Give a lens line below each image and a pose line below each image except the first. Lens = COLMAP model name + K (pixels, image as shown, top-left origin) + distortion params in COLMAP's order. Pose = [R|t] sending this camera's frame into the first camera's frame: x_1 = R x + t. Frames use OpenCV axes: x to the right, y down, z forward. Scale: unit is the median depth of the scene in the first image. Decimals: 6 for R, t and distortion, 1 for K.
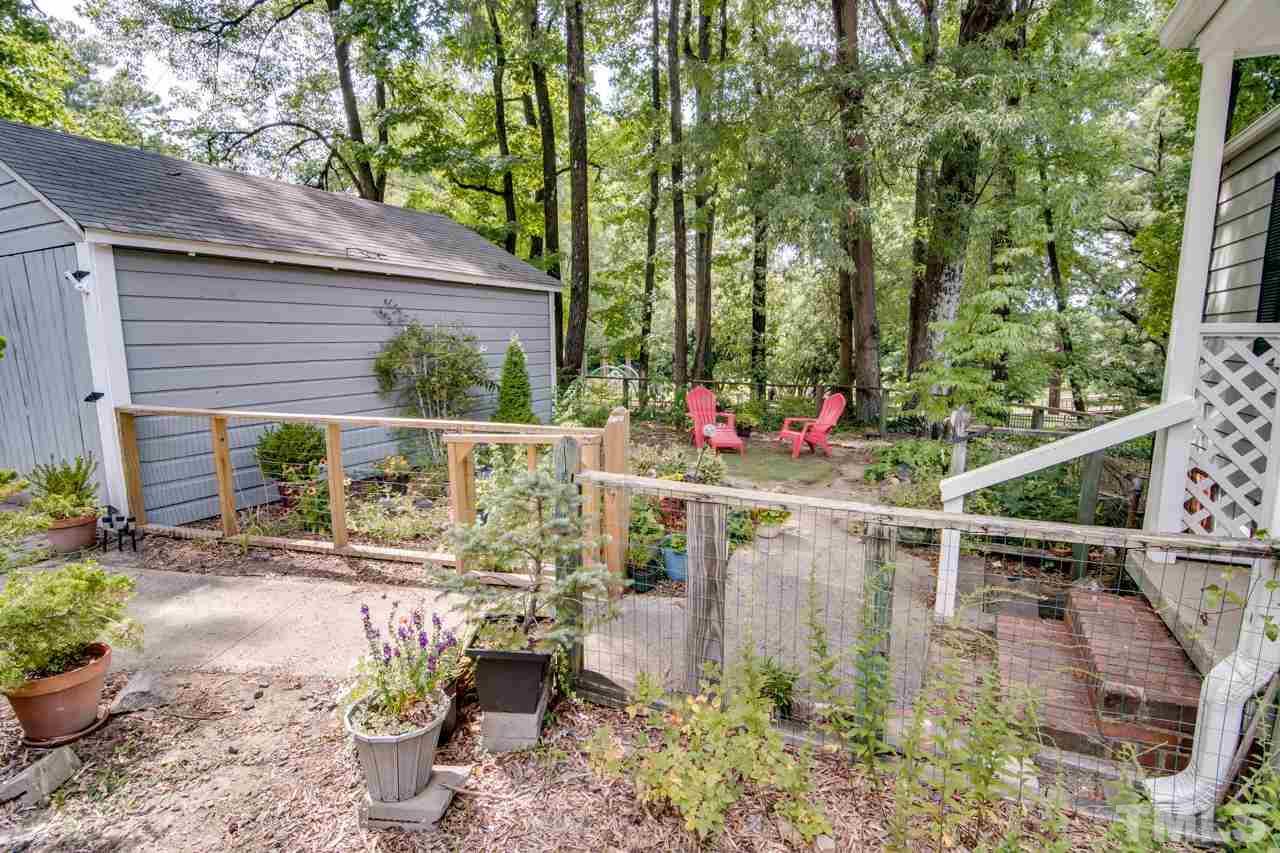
lens RADIAL K [[607.3, 0, 640.0], [0, 607.3, 426.5], [0, 0, 1]] dist [-0.003291, -0.001250]
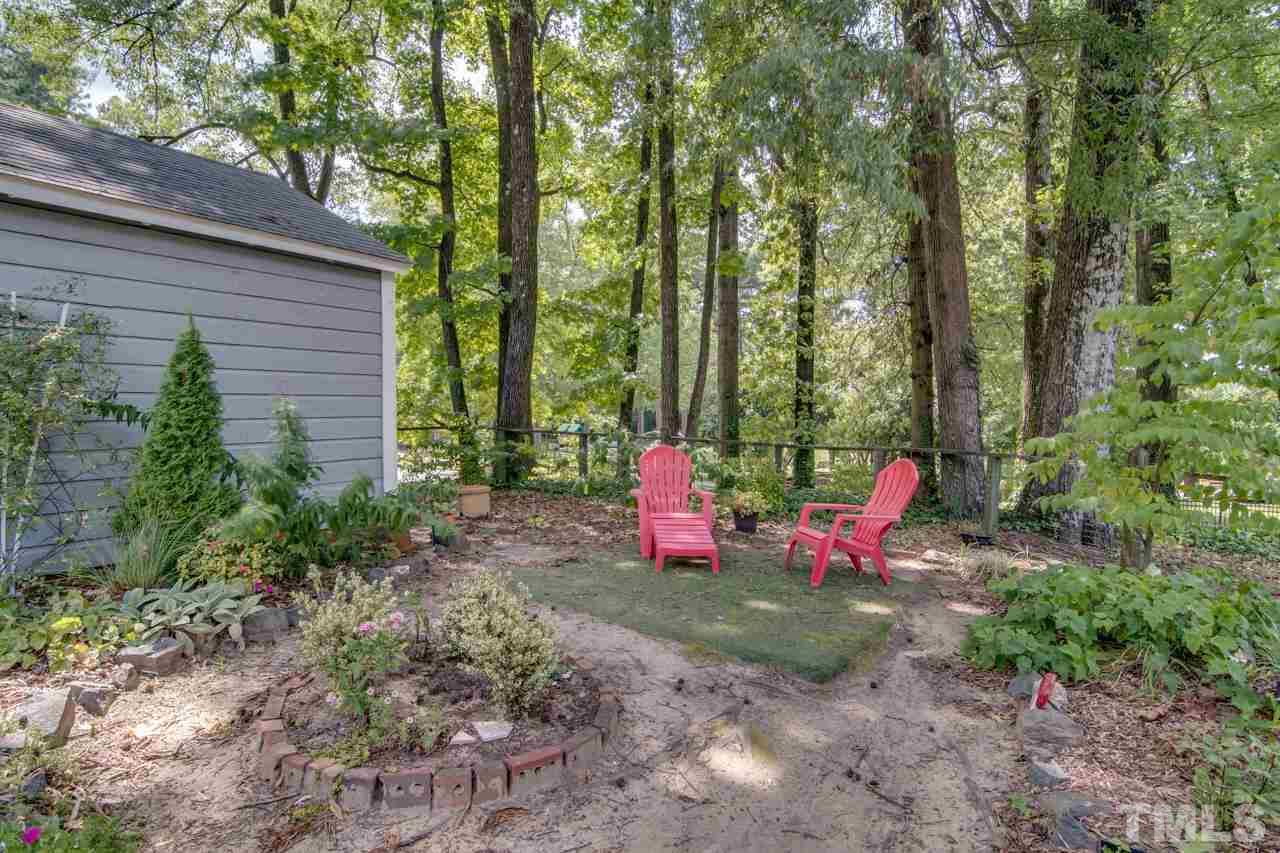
lens RADIAL K [[650.9, 0, 640.0], [0, 650.9, 426.5], [0, 0, 1]] dist [-0.001298, -0.000543]
pose [[0.995541, 0.014141, -0.093261, 0.103925], [-0.024446, 0.993599, -0.110289, -0.009280], [0.091104, 0.112077, 0.989514, 0.288770]]
